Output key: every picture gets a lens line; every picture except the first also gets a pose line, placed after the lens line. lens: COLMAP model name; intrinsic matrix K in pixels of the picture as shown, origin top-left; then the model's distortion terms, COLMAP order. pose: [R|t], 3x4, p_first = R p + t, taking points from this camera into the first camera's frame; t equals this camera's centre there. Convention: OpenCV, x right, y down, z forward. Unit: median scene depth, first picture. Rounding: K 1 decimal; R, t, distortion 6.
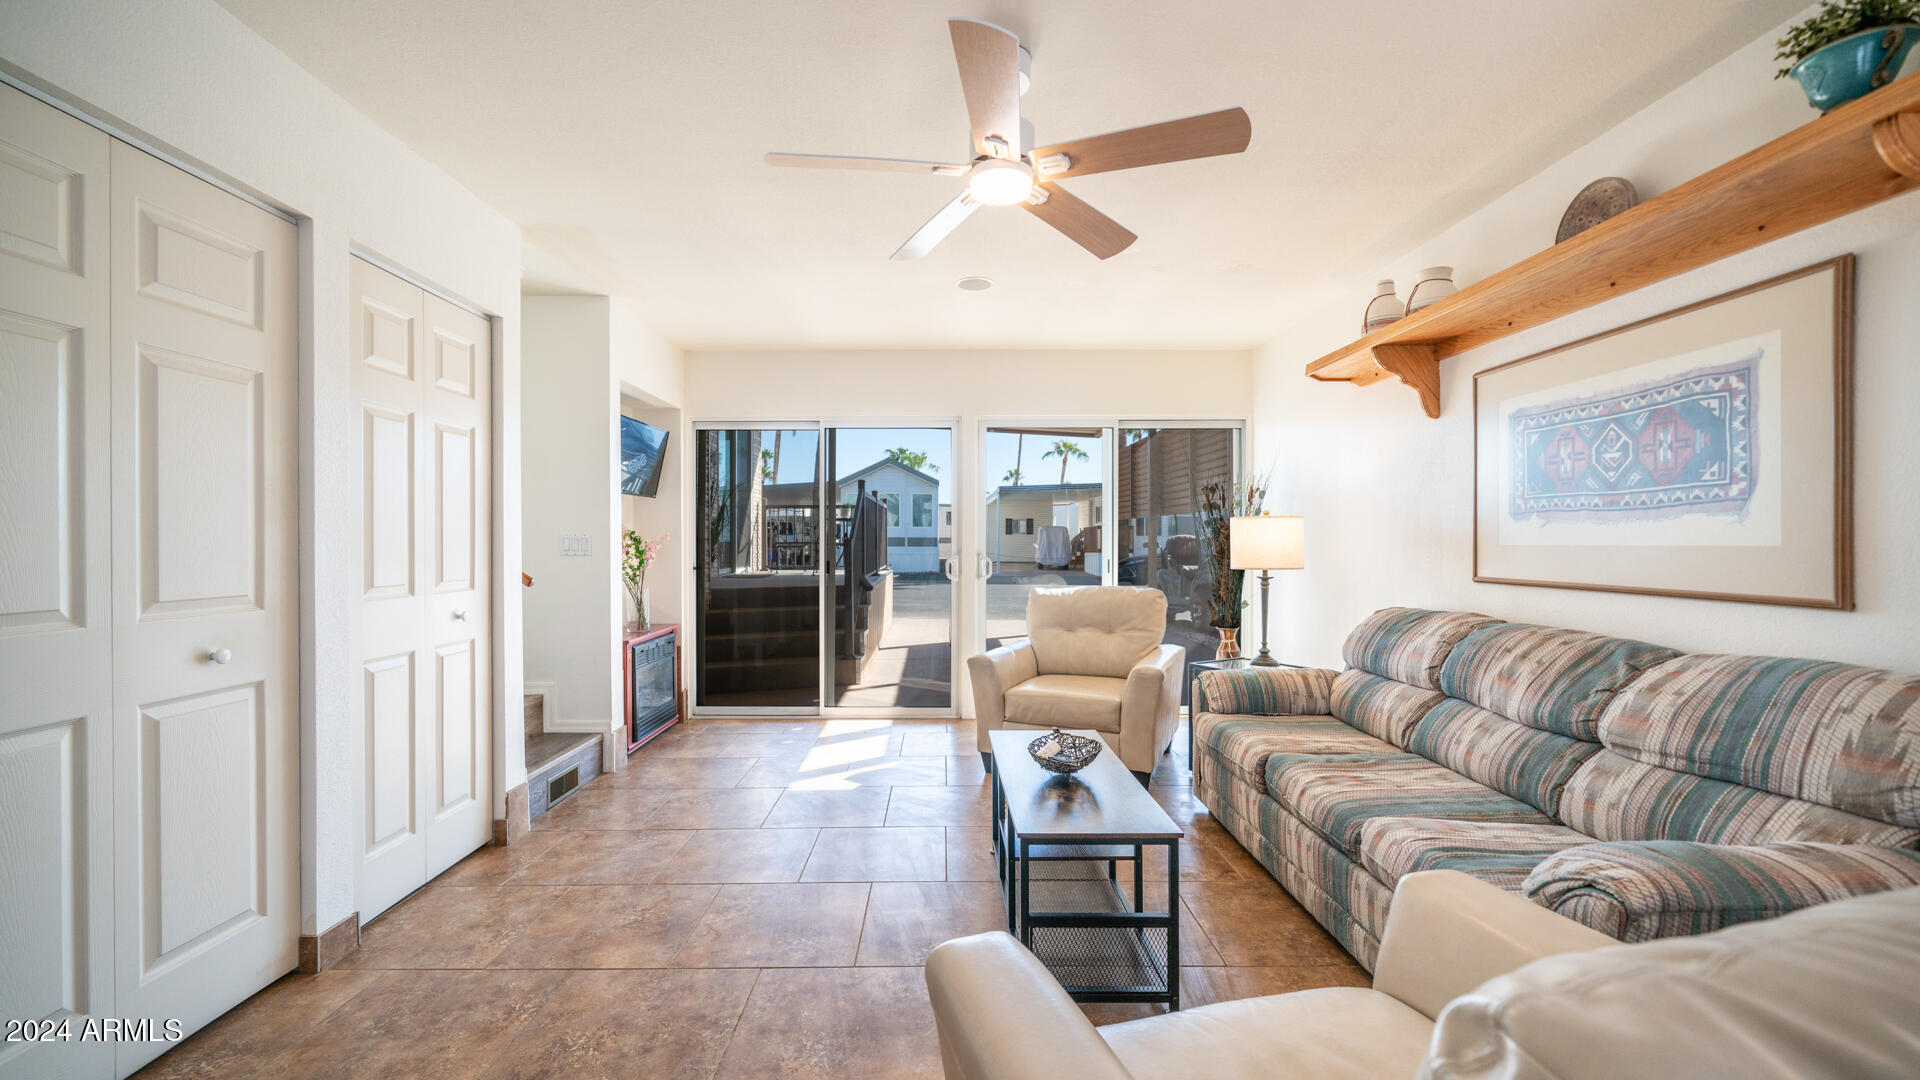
lens RADIAL K [[738.1, 0, 950.7], [0, 738.1, 543.8], [0, 0, 1]] dist [-0.002403, 0.000211]
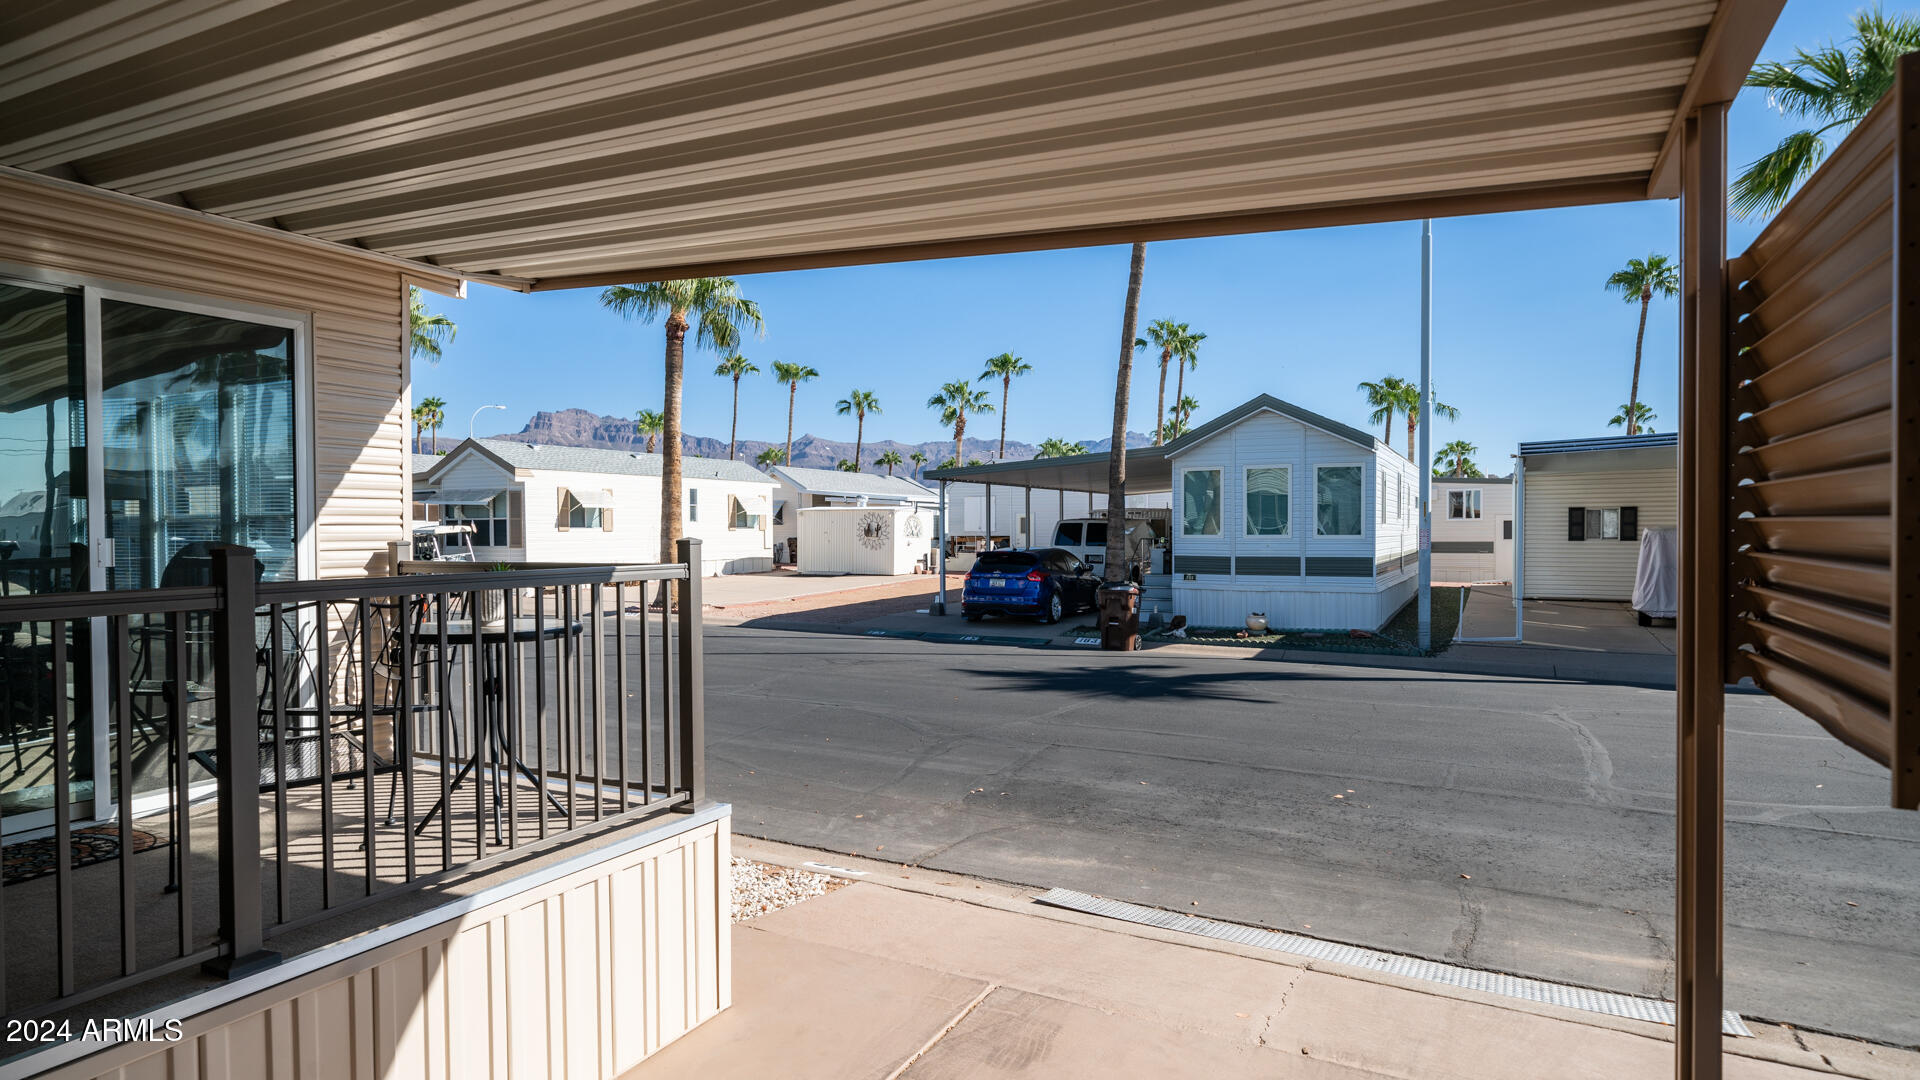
lens RADIAL K [[1055.2, 0, 943.1], [0, 1055.2, 551.6], [0, 0, 1]] dist [0.002563, 0.001597]
pose [[0.874554, 0.004022, -0.484911, 0.055681], [0.004180, 0.999866, 0.015832, -0.019390], [0.484910, -0.015873, 0.874420, 0.222063]]
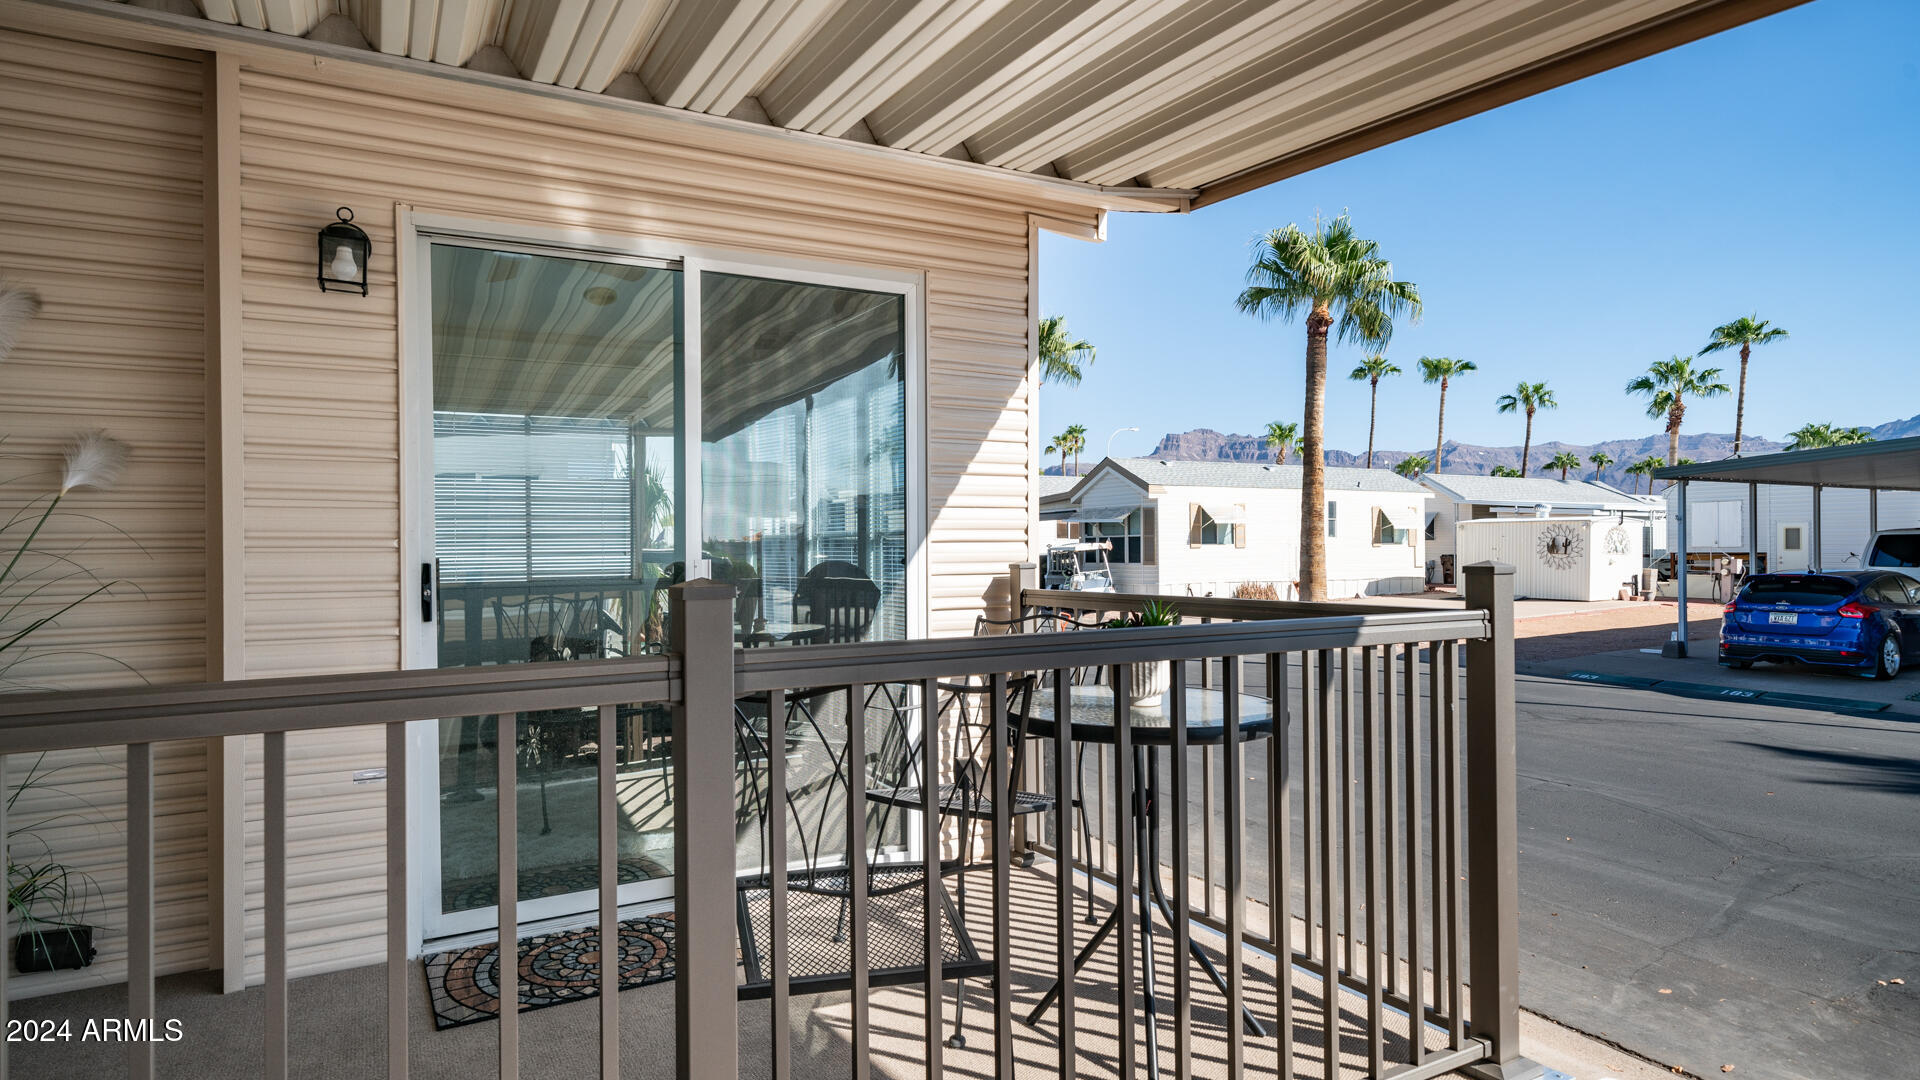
lens RADIAL K [[1055.2, 0, 939.1], [0, 1055.2, 552.7], [0, 0, 1]] dist [0.002563, 0.001597]
pose [[0.467328, -0.003034, -0.884079, 0.012761], [0.004262, 0.999990, -0.001179, -0.019806], [0.884074, -0.003217, 0.467337, 0.253867]]
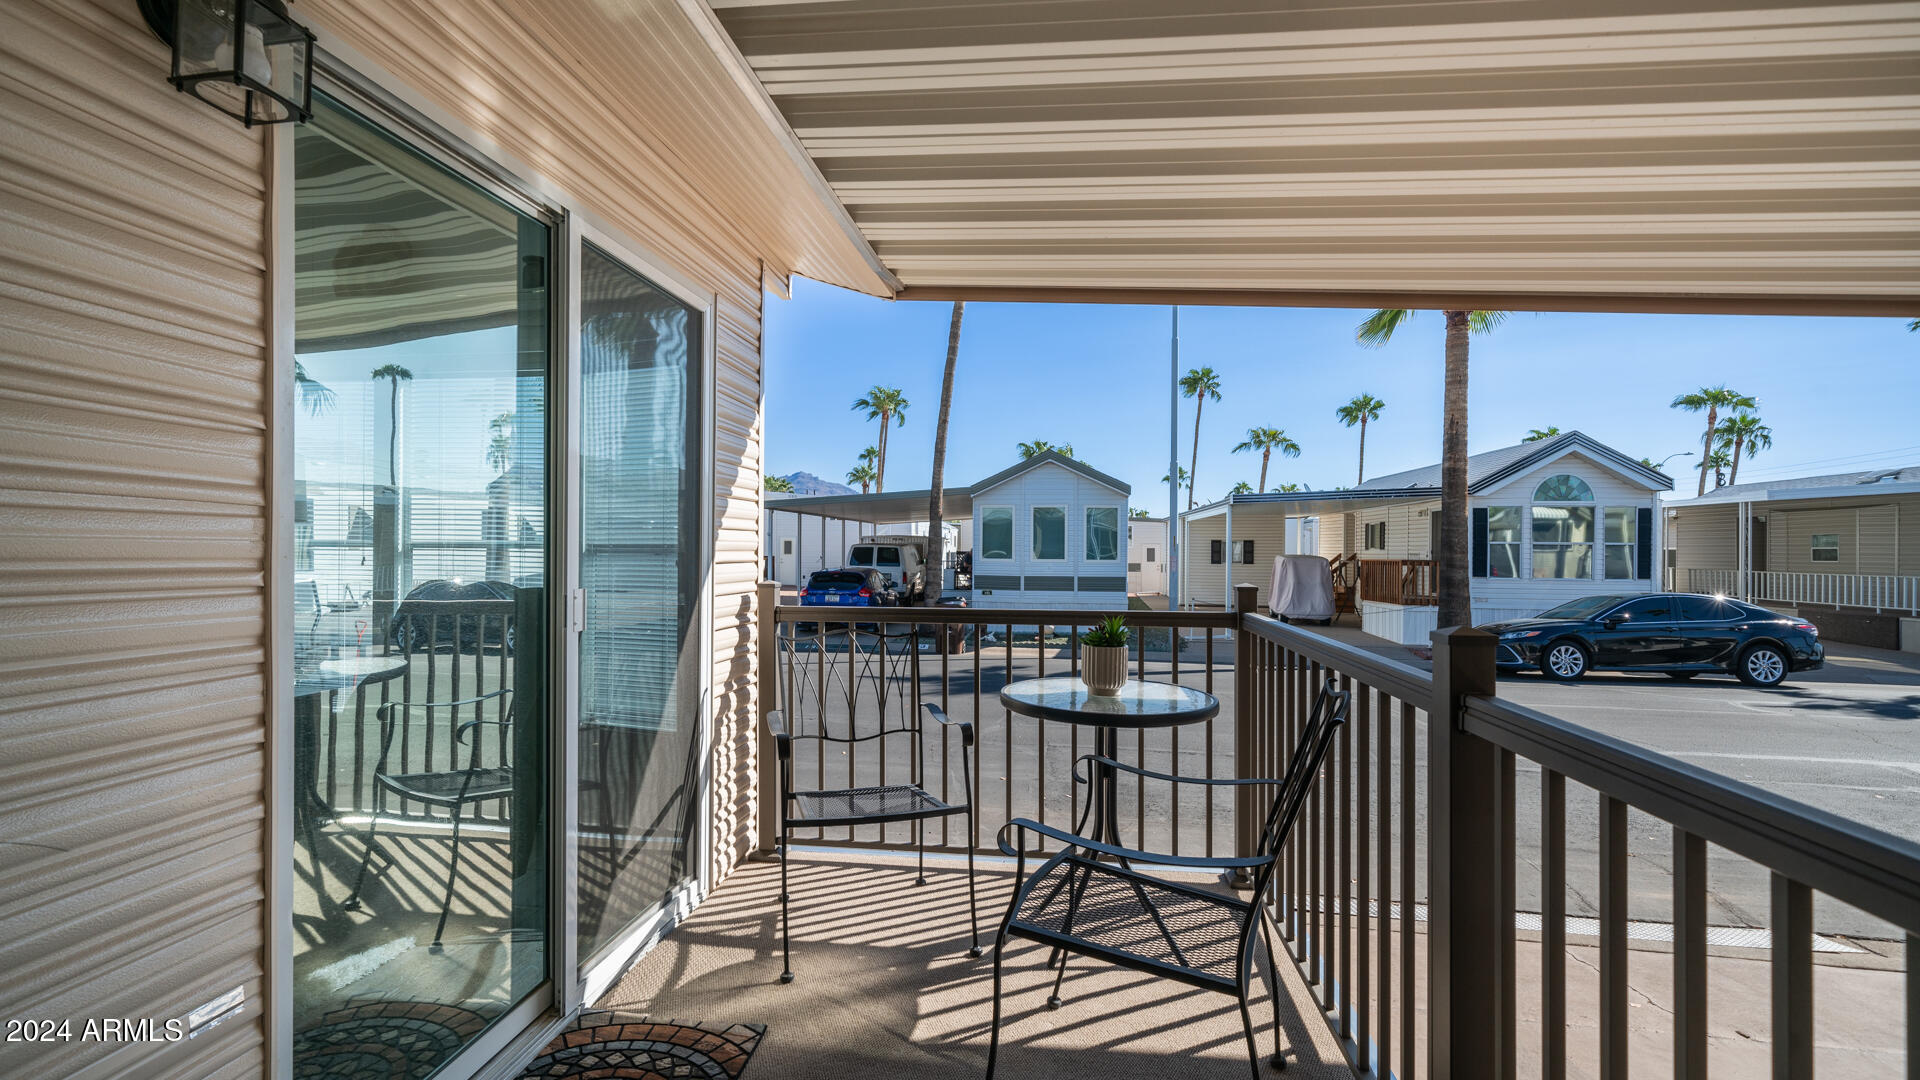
lens RADIAL K [[837.7, 0, 946.6], [0, 837.7, 549.9], [0, 0, 1]] dist [0.000102, 0.000536]
pose [[0.987594, 0.003396, -0.156995, -0.046559], [-0.004175, 0.999981, -0.004633, -0.022126], [0.156976, 0.005231, 0.987589, 0.221943]]
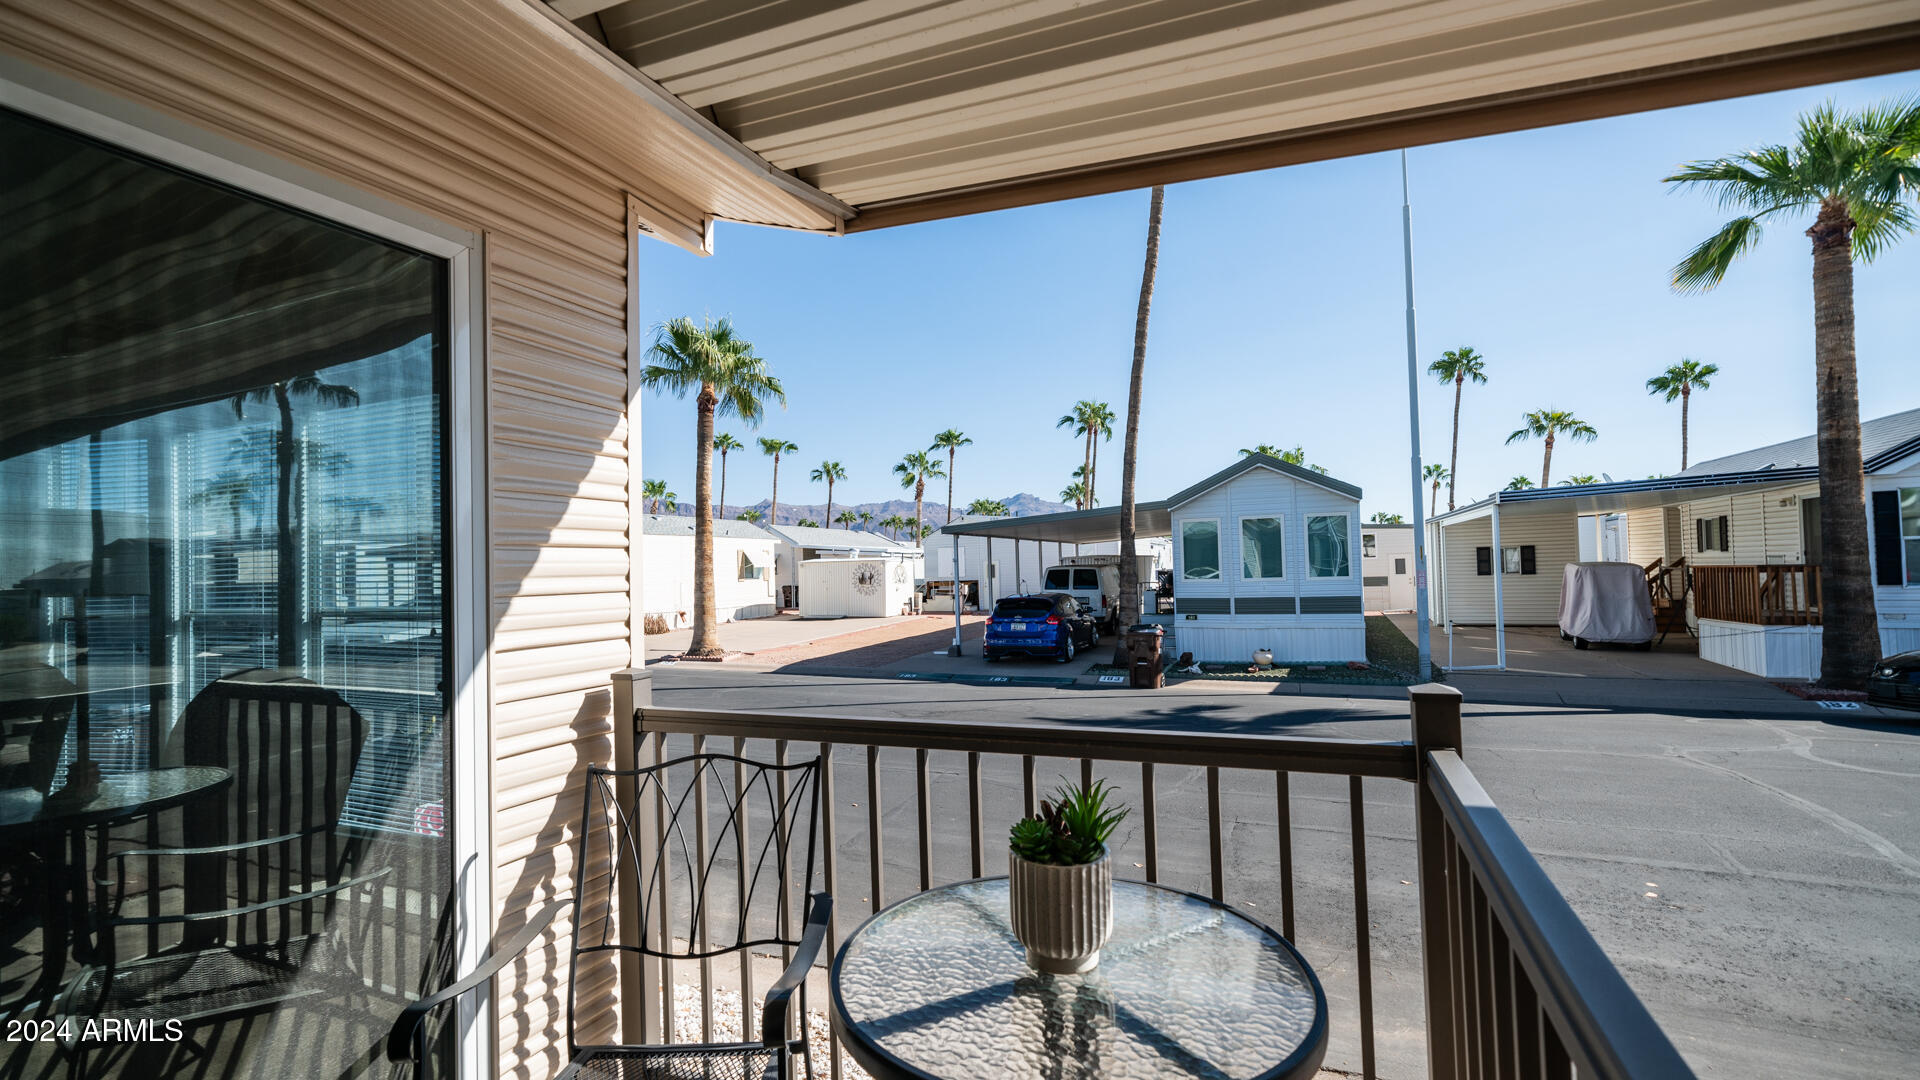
lens RADIAL K [[837.7, 0, 944.5], [0, 837.7, 551.0], [0, 0, 1]] dist [0.000102, 0.000536]
pose [[0.910455, -0.036842, -0.411963, -0.033966], [0.027181, 0.999201, -0.029287, -0.025302], [0.412713, 0.015467, 0.910730, 0.265871]]
